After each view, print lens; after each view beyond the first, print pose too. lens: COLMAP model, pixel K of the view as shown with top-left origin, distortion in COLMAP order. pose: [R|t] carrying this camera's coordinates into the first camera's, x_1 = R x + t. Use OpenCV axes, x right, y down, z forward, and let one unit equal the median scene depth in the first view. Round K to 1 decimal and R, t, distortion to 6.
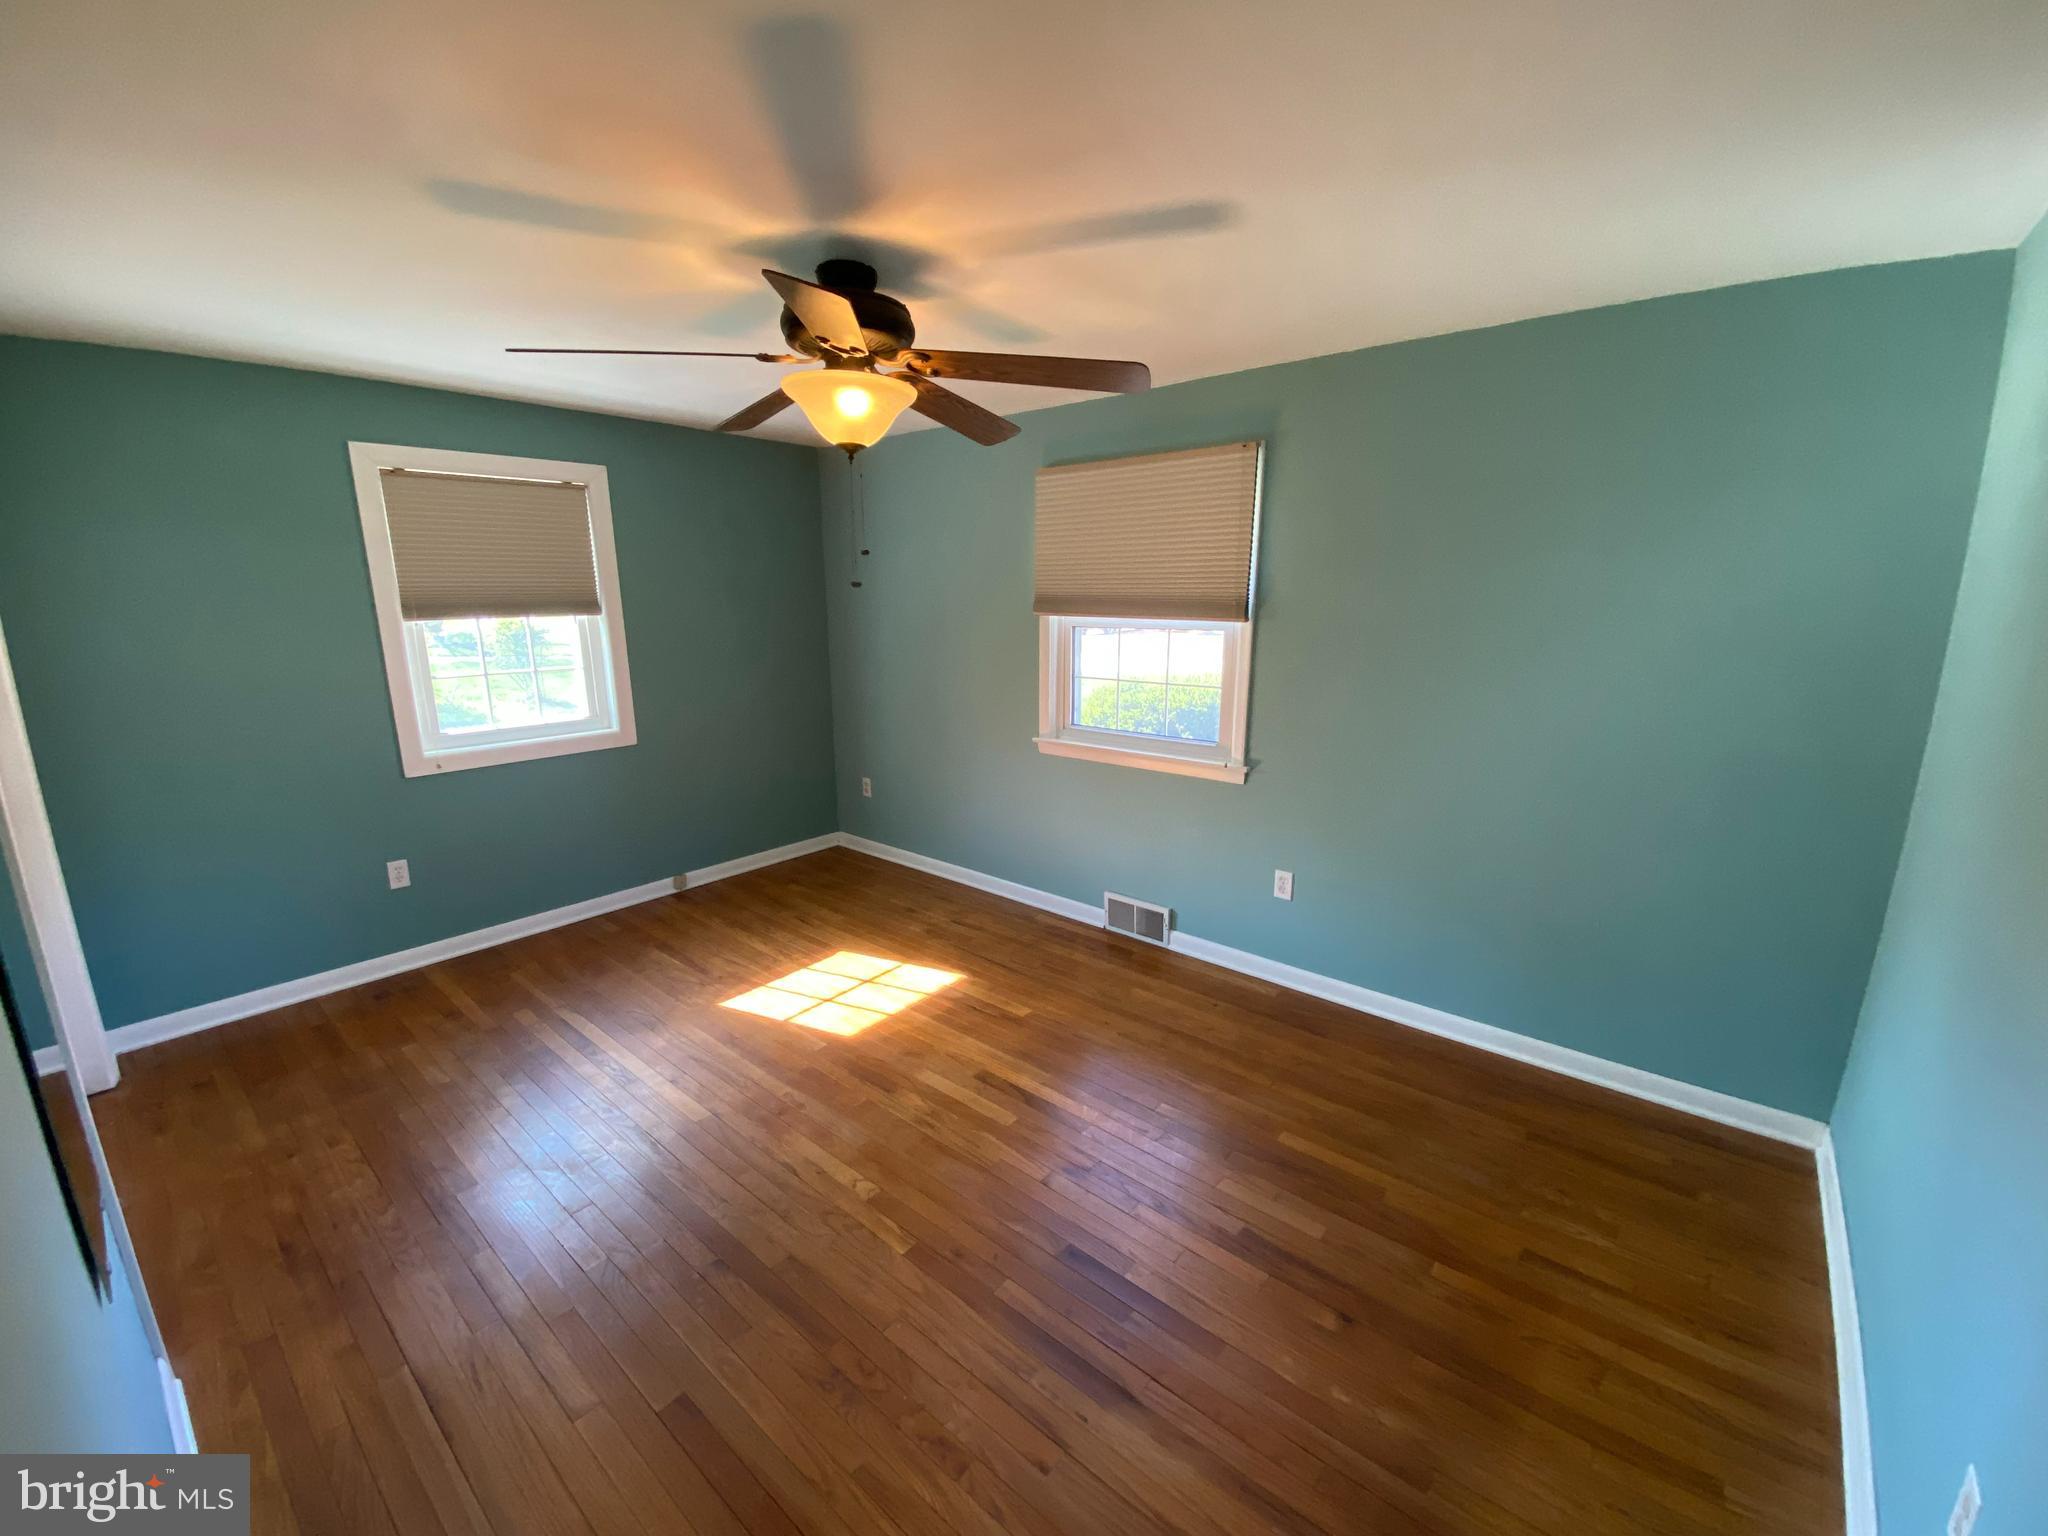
lens RADIAL K [[827.7, 0, 1013.0], [0, 827.7, 776.8], [0, 0, 1]] dist [0.008668, -0.015247]
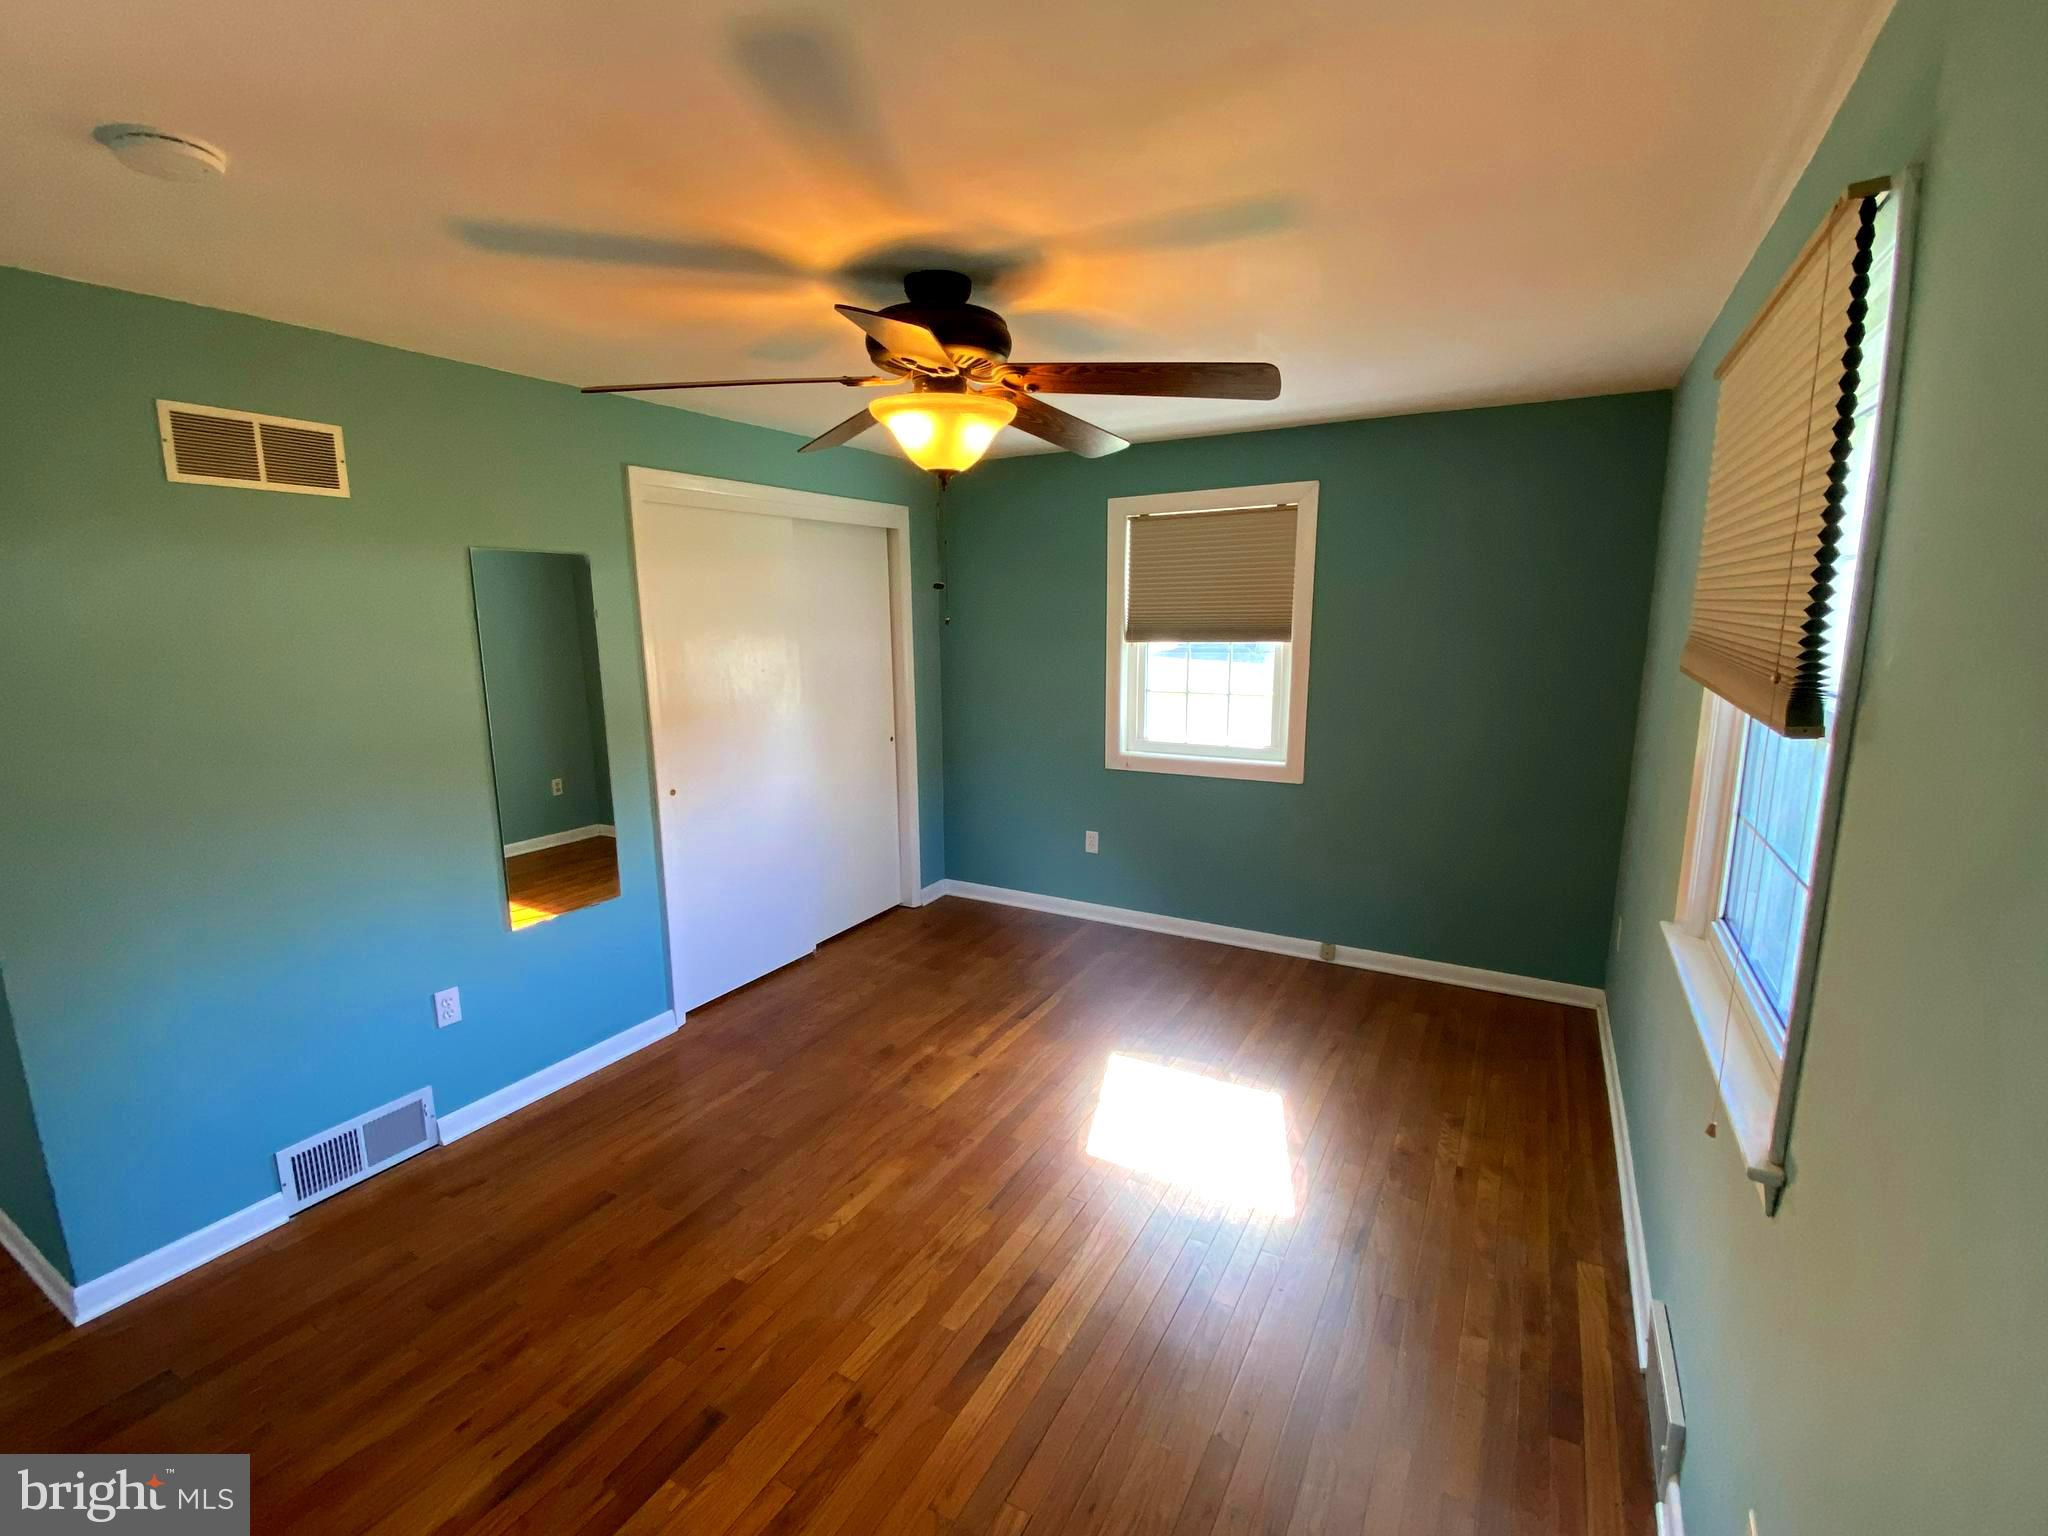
lens RADIAL K [[921.3, 0, 1008.1], [0, 921.3, 767.1], [0, 0, 1]] dist [0.084878, -0.045987]
pose [[0.190226, 0.178473, -0.965382, 0.590634], [-0.203119, 0.969215, 0.139157, -0.170526], [0.960498, 0.169616, 0.220621, 0.592488]]
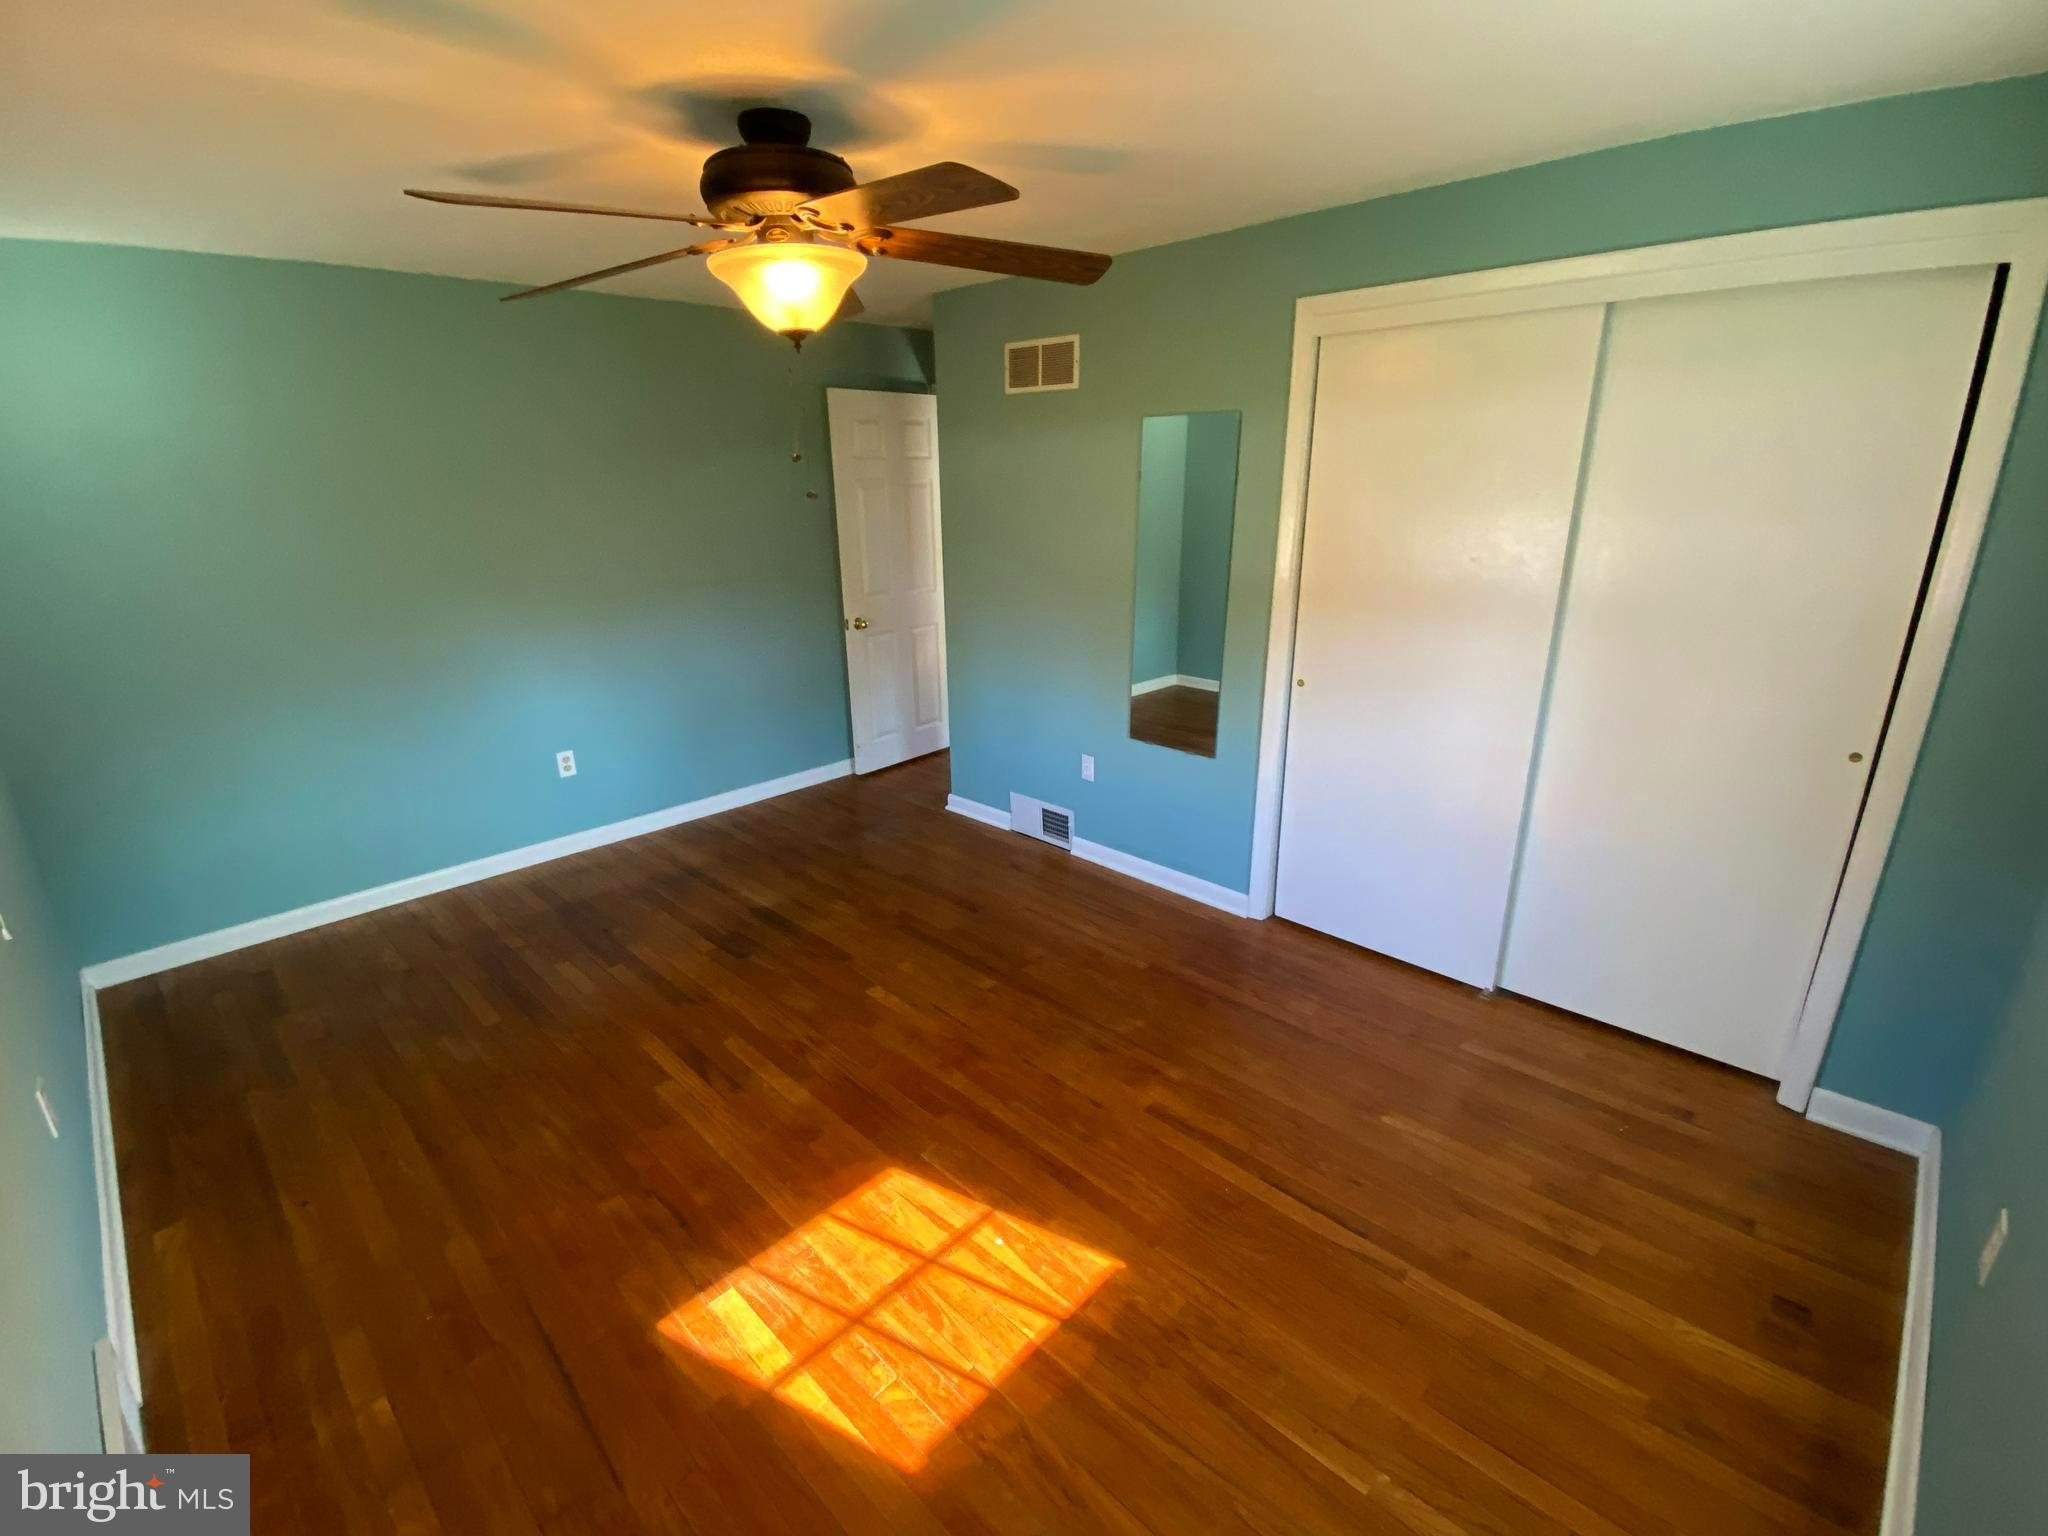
lens RADIAL K [[921.3, 0, 1008.1], [0, 921.3, 767.1], [0, 0, 1]] dist [0.084878, -0.045987]
pose [[-0.997845, 0.001657, 0.065592, -0.323307], [0.034787, 0.860975, 0.507456, -0.345321], [-0.055632, 0.508645, -0.859177, 1.387079]]
